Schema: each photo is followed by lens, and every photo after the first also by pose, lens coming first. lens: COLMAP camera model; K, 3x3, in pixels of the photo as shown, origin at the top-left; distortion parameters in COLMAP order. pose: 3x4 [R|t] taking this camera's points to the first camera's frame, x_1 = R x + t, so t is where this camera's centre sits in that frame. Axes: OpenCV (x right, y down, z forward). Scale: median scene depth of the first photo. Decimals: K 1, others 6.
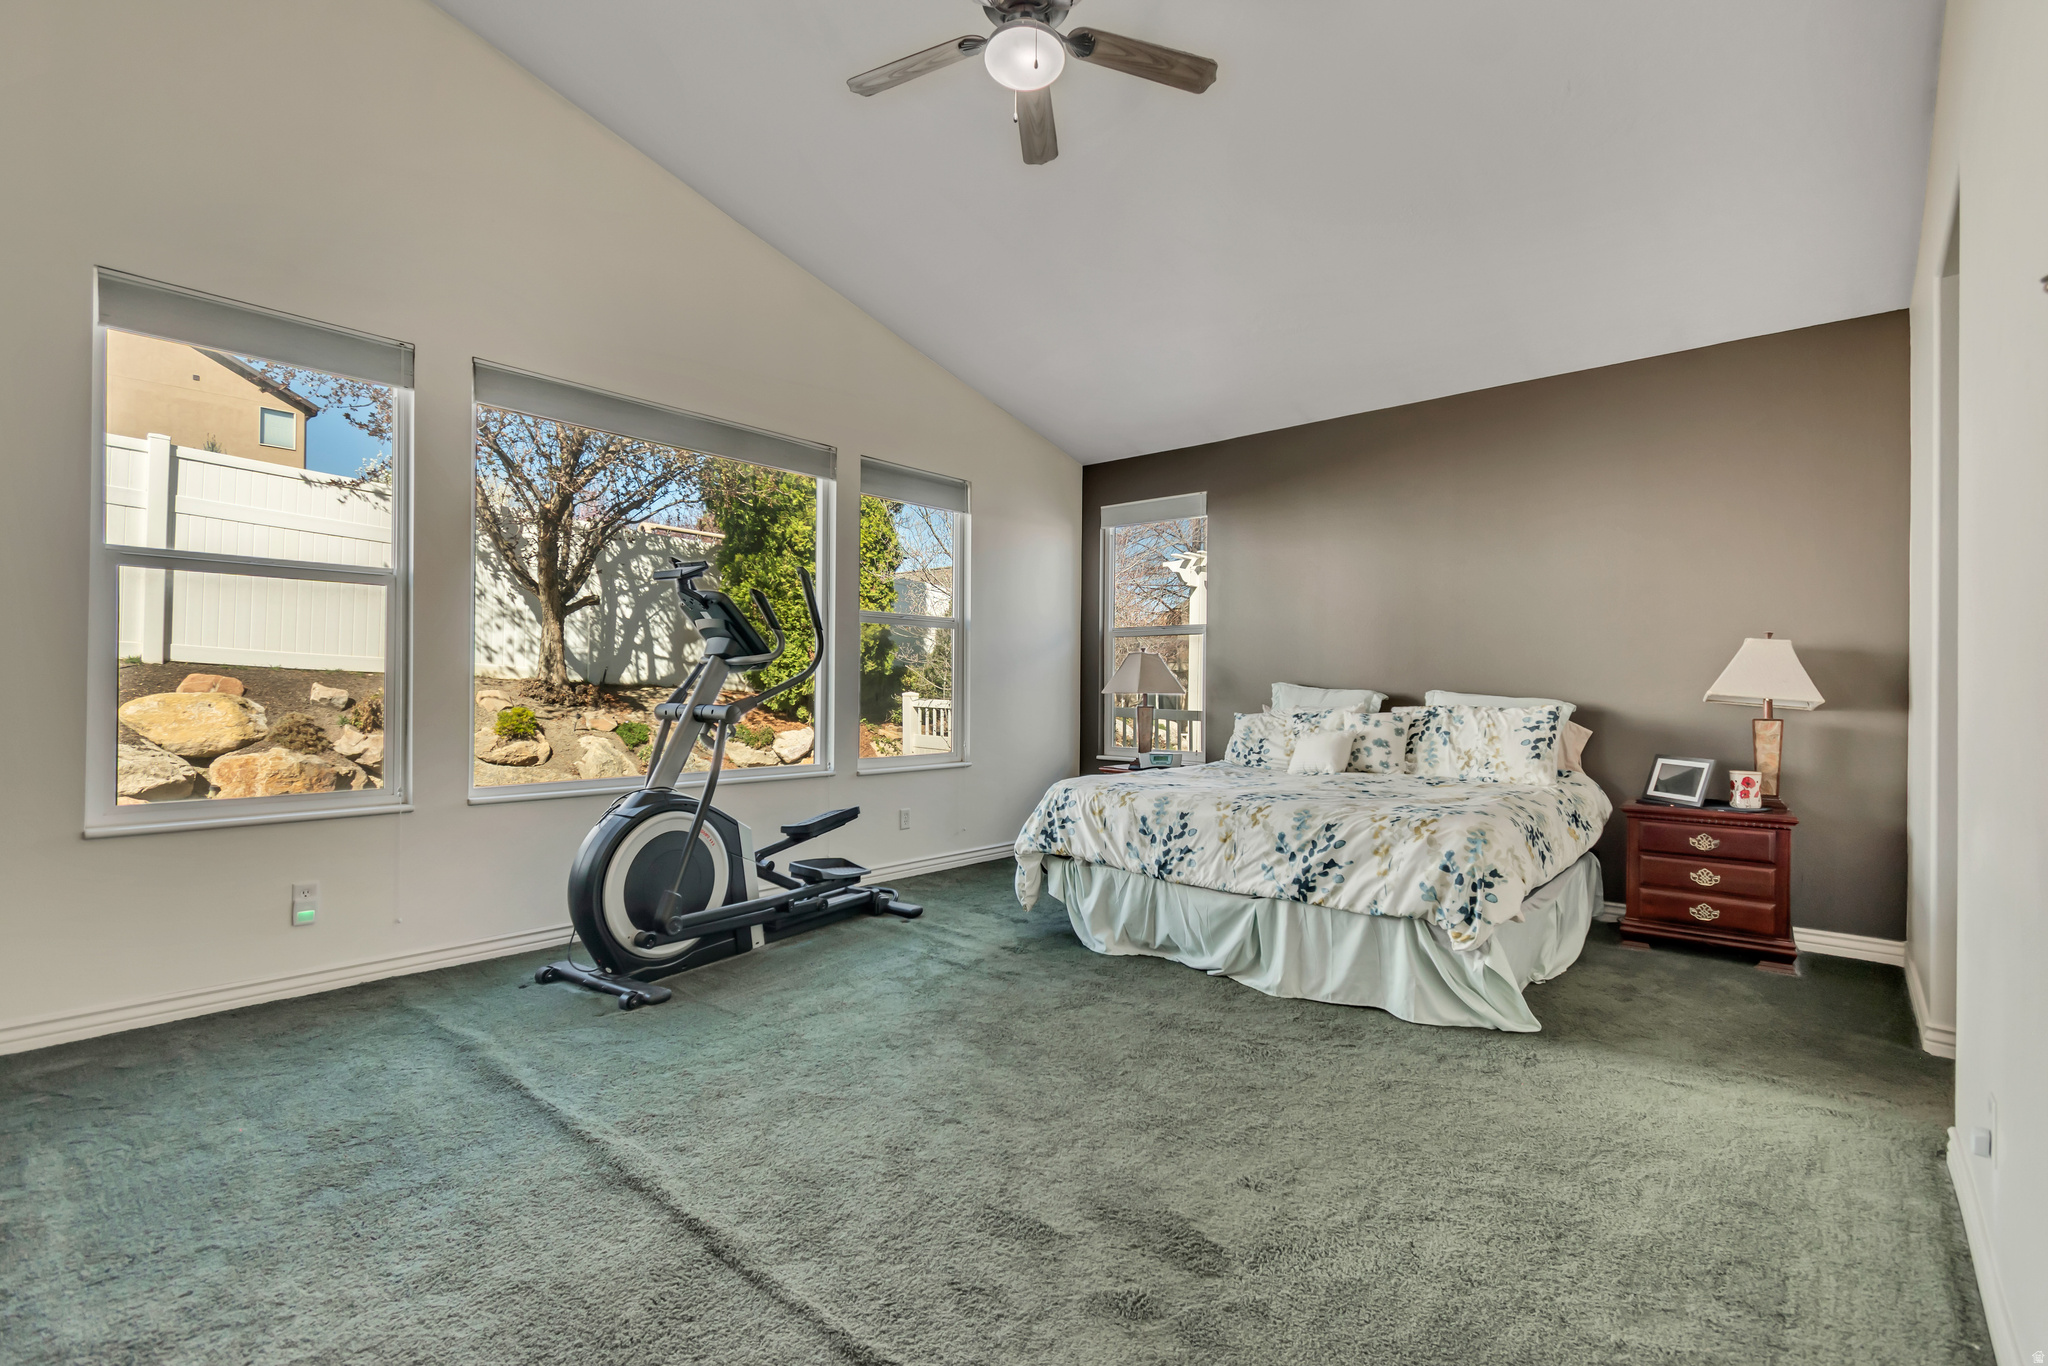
lens RADIAL K [[918.0, 0, 1027.3], [0, 918.0, 674.8], [0, 0, 1]] dist [-0.000627, -0.000757]
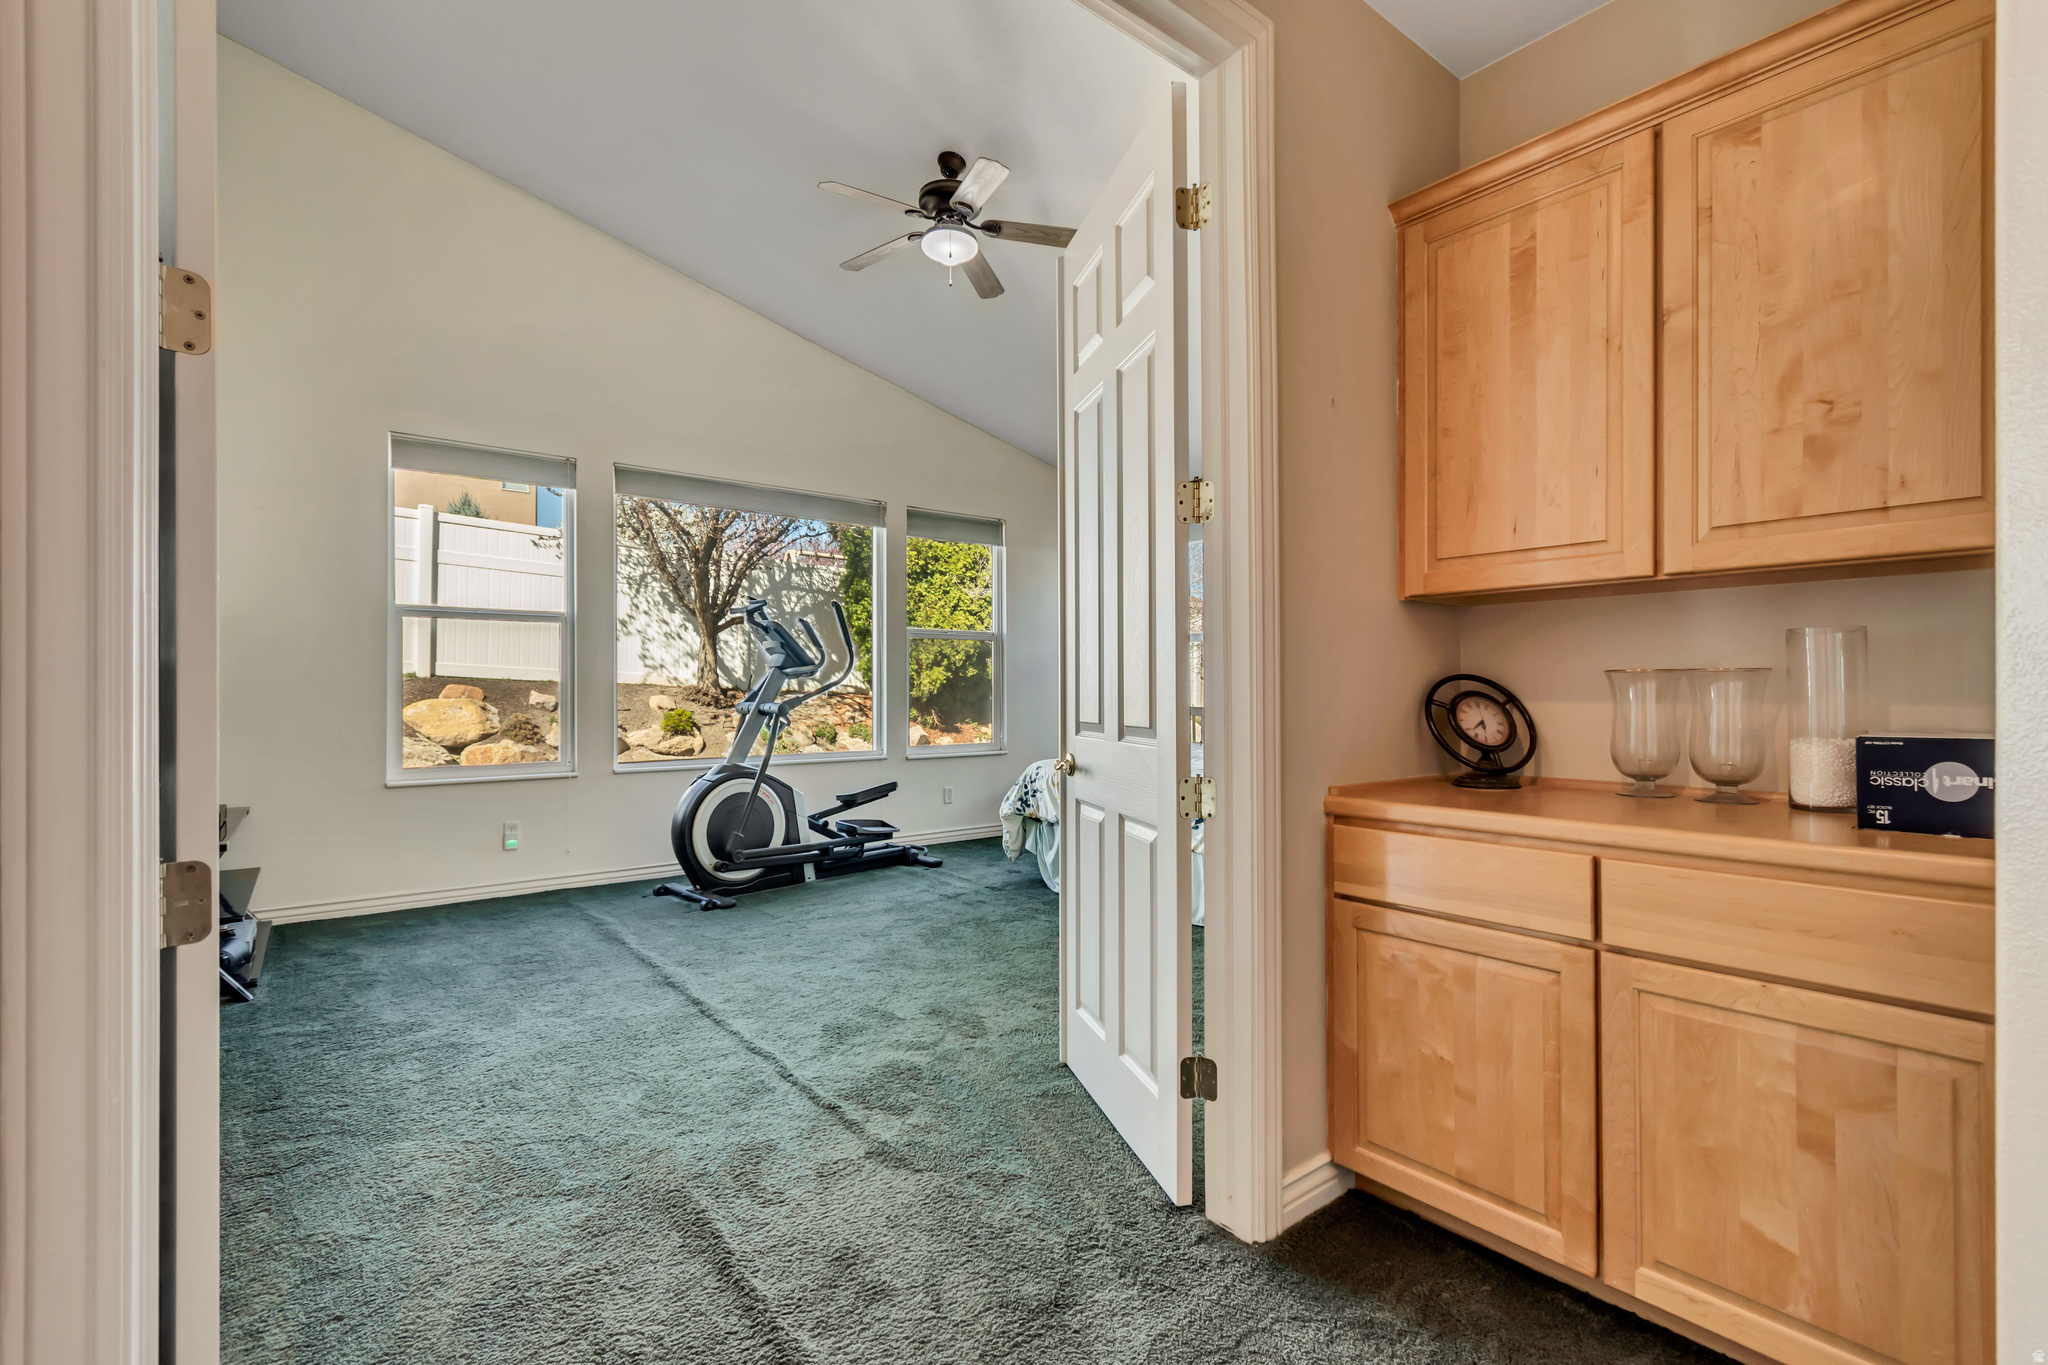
lens RADIAL K [[918.0, 0, 1027.3], [0, 918.0, 674.3], [0, 0, 1]] dist [-0.000627, -0.000757]
pose [[0.983584, -0.012501, -0.180017, 0.272947], [0.011795, 0.999918, -0.004994, 0.000786], [0.180065, 0.002789, 0.983651, -0.281904]]
